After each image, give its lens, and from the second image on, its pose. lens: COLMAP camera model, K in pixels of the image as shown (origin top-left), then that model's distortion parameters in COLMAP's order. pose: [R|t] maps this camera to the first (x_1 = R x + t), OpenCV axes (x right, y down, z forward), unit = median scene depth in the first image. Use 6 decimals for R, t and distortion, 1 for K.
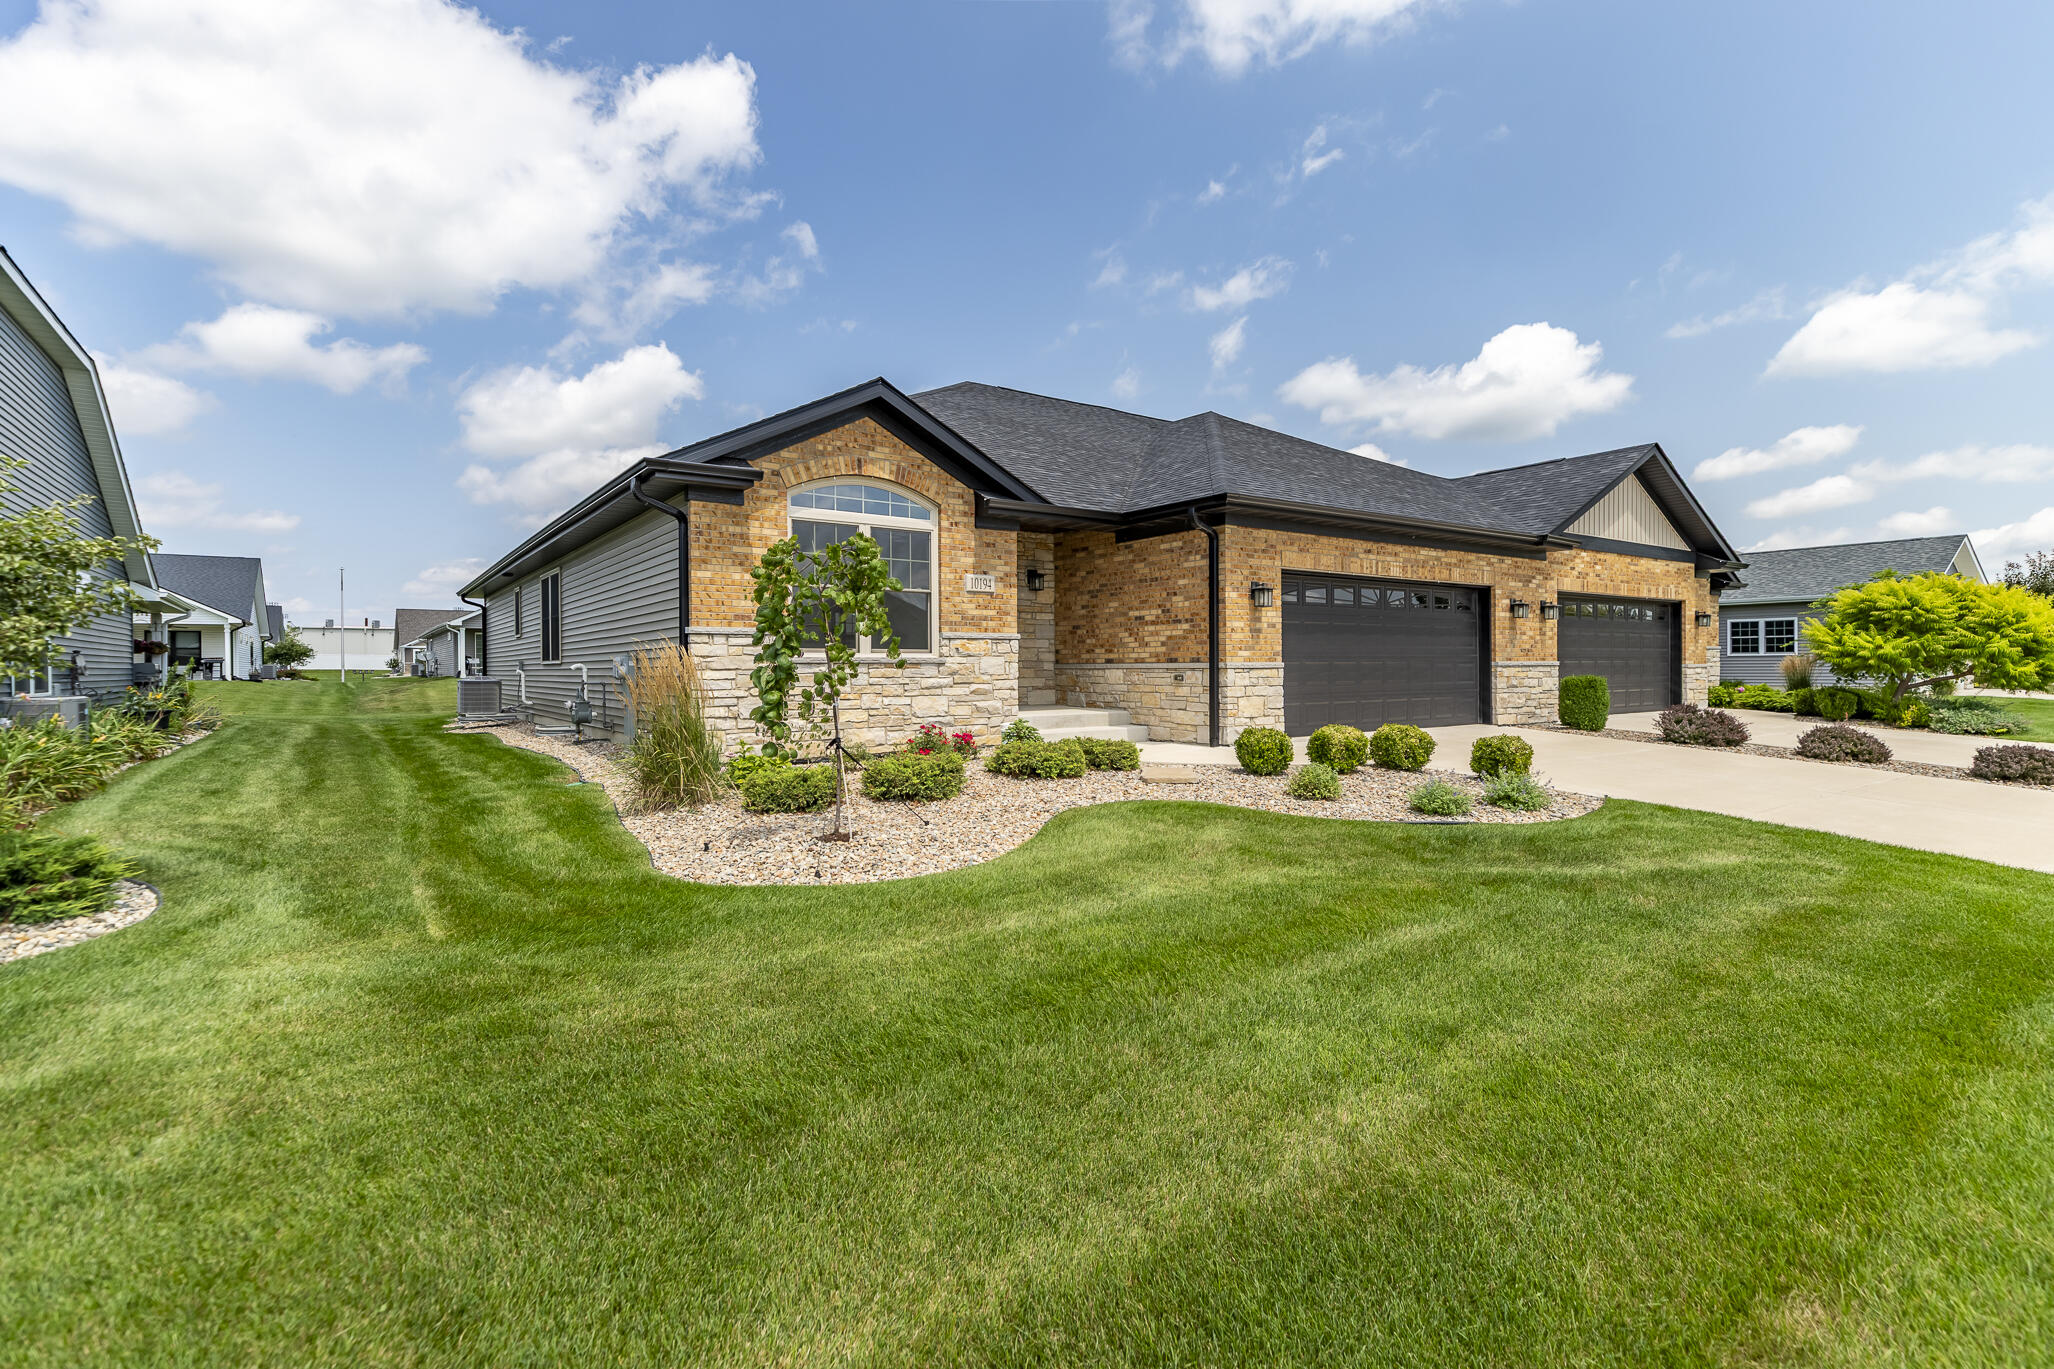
lens RADIAL K [[958.2, 0, 1031.1], [0, 958.2, 673.4], [0, 0, 1]] dist [0.019391, -0.000249]
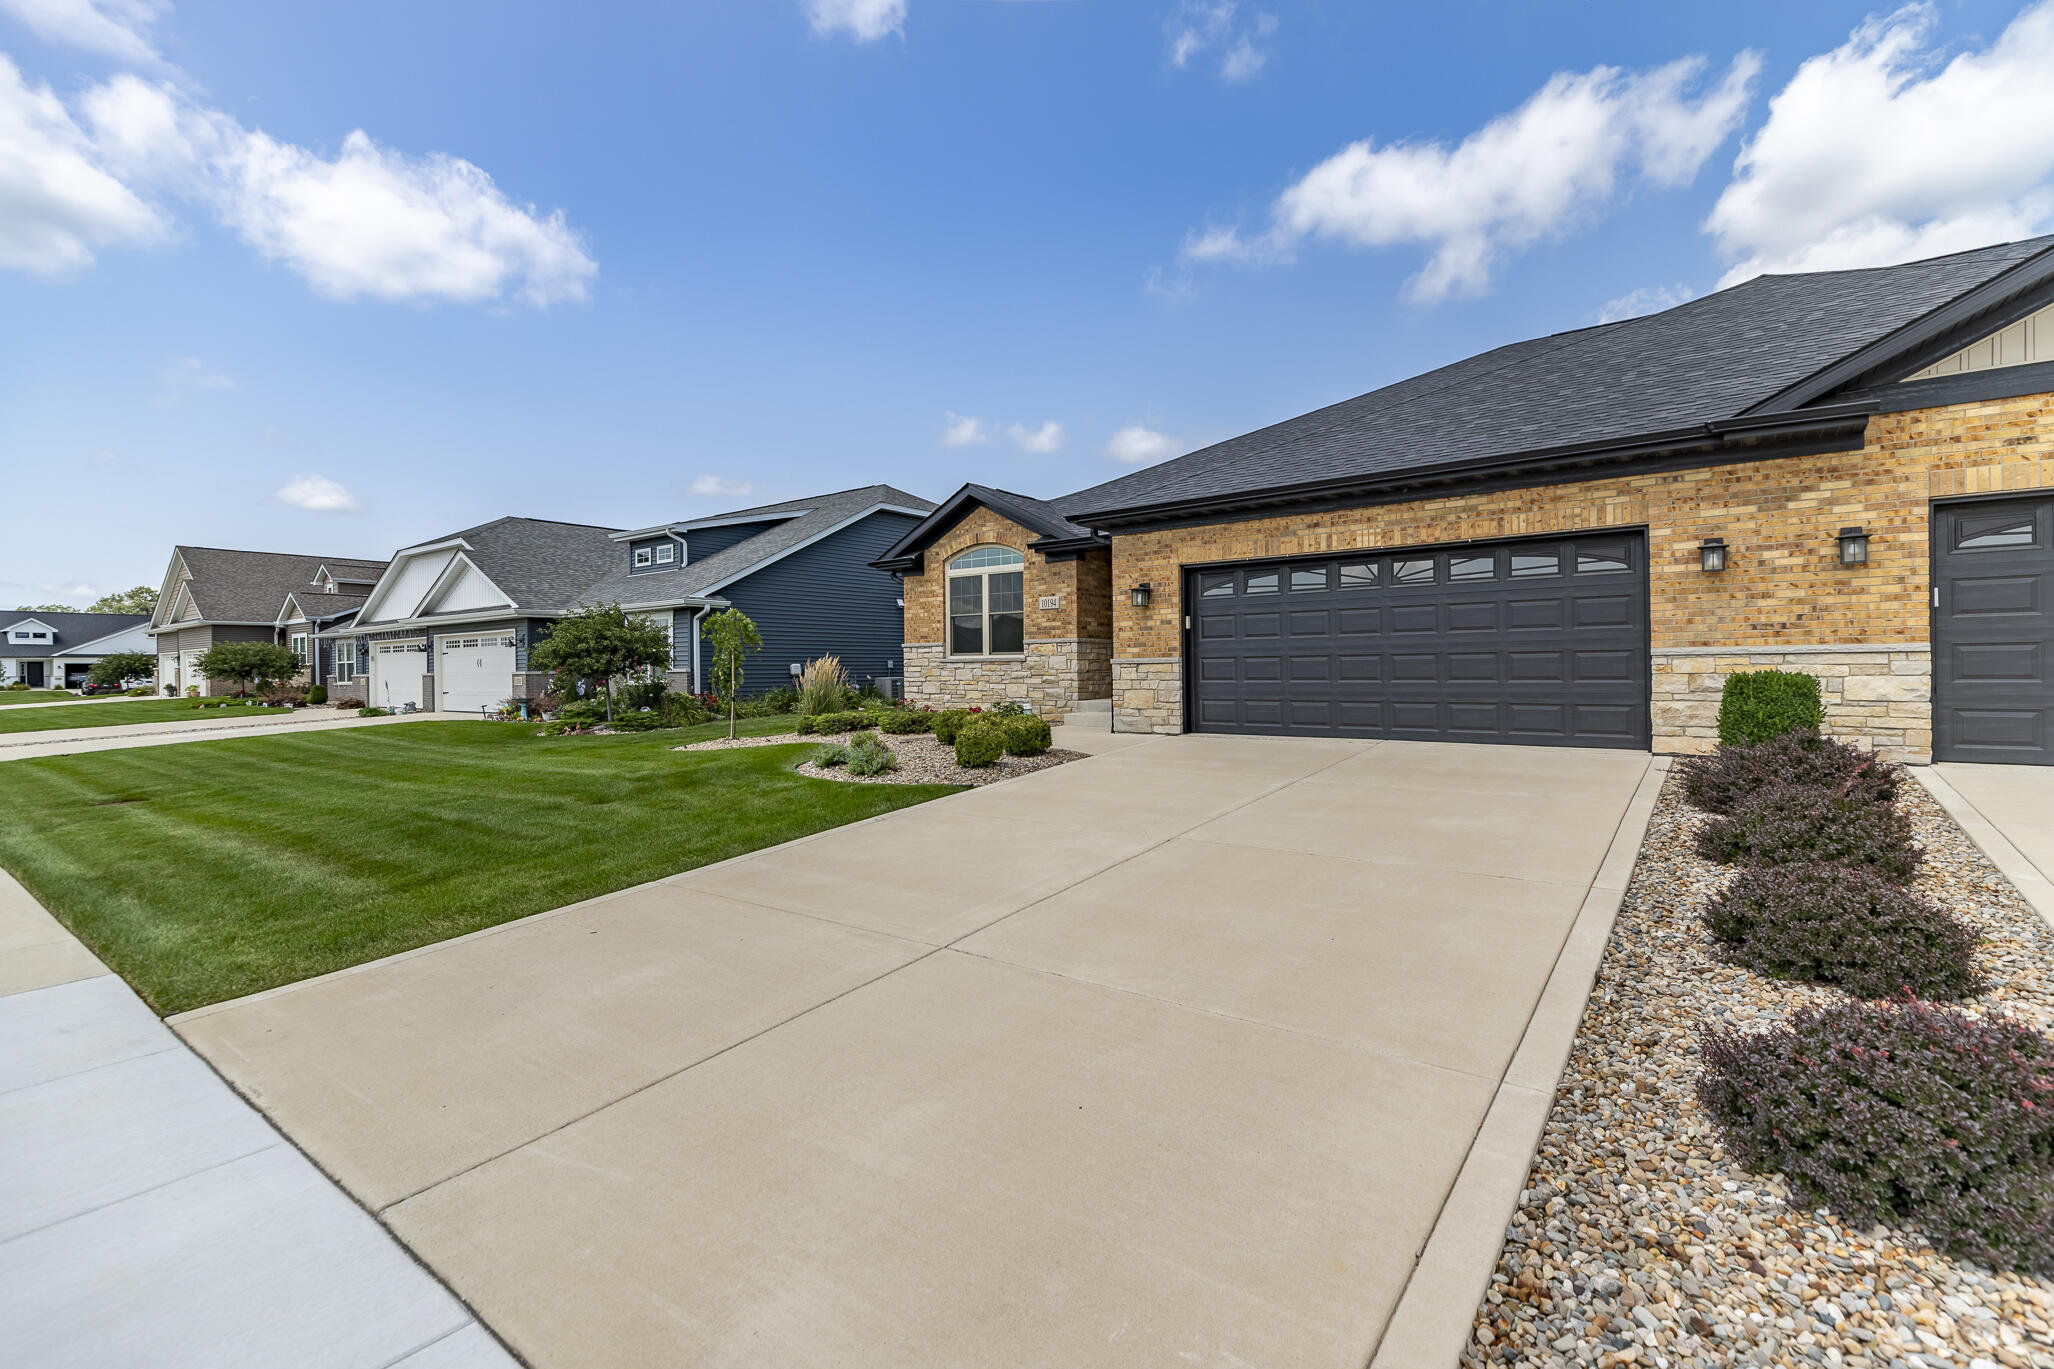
lens RADIAL K [[924.4, 0, 1034.0], [0, 924.4, 669.2], [0, 0, 1]] dist [0.004716, -0.000100]
pose [[0.289732, 0.001412, -0.957107, 1.225955], [0.002567, 0.999994, 0.002252, -0.001704], [0.957104, -0.003109, 0.289727, 0.599706]]
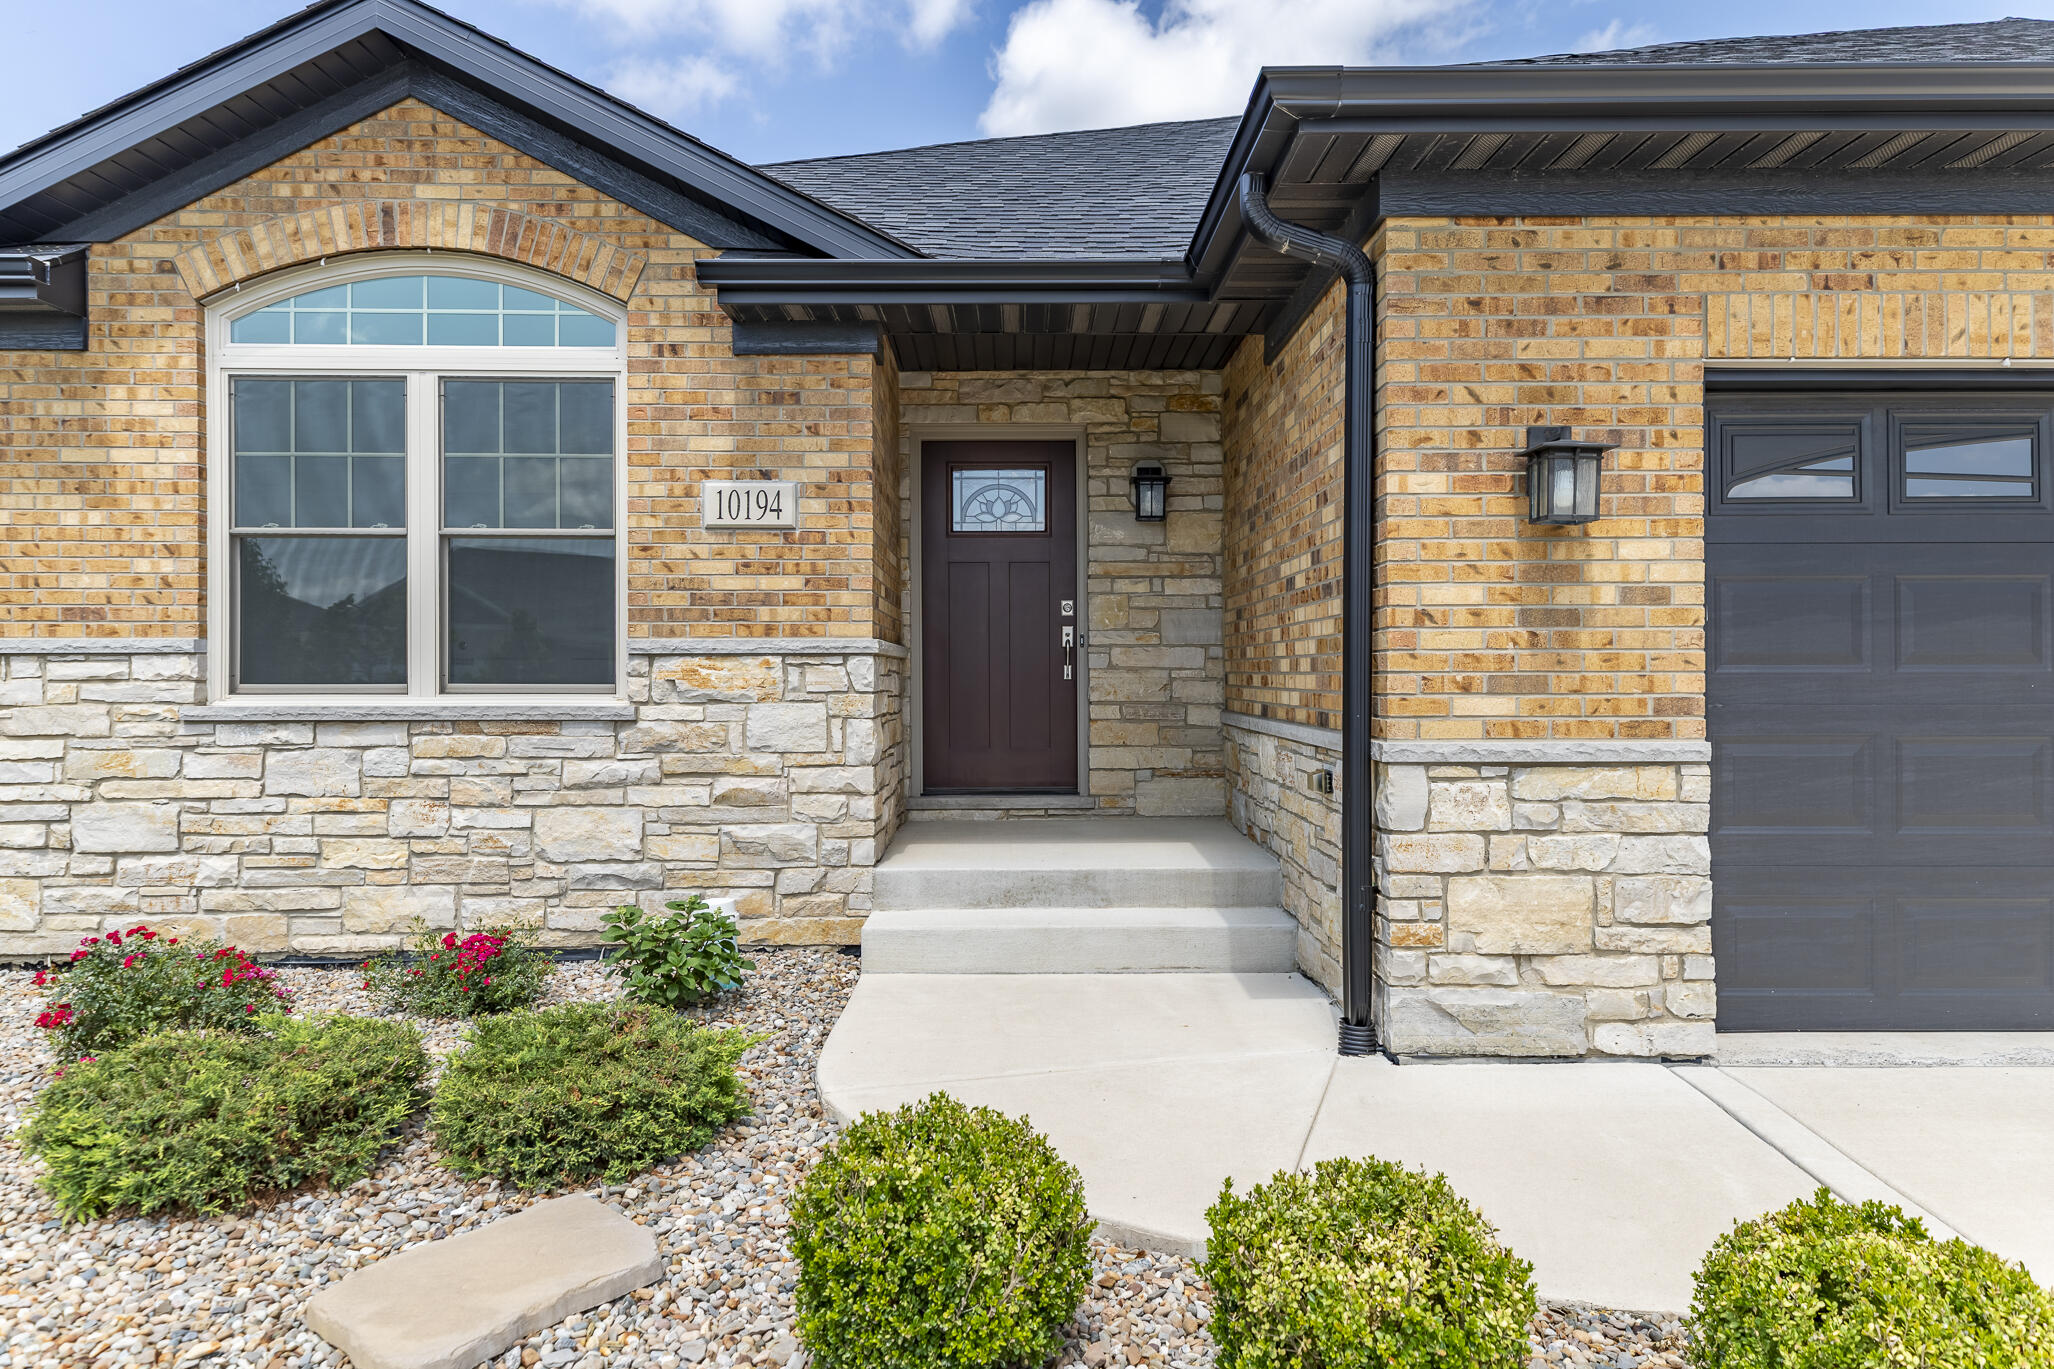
lens RADIAL K [[1359.1, 0, 1042.8], [0, 1359.1, 673.2], [0, 0, 1]] dist [0.023950, -0.005489]
pose [[0.819388, 0.003629, -0.573228, 0.342941], [-0.006138, 0.999978, -0.002444, -0.028704], [0.573207, 0.005521, 0.819392, 0.643134]]
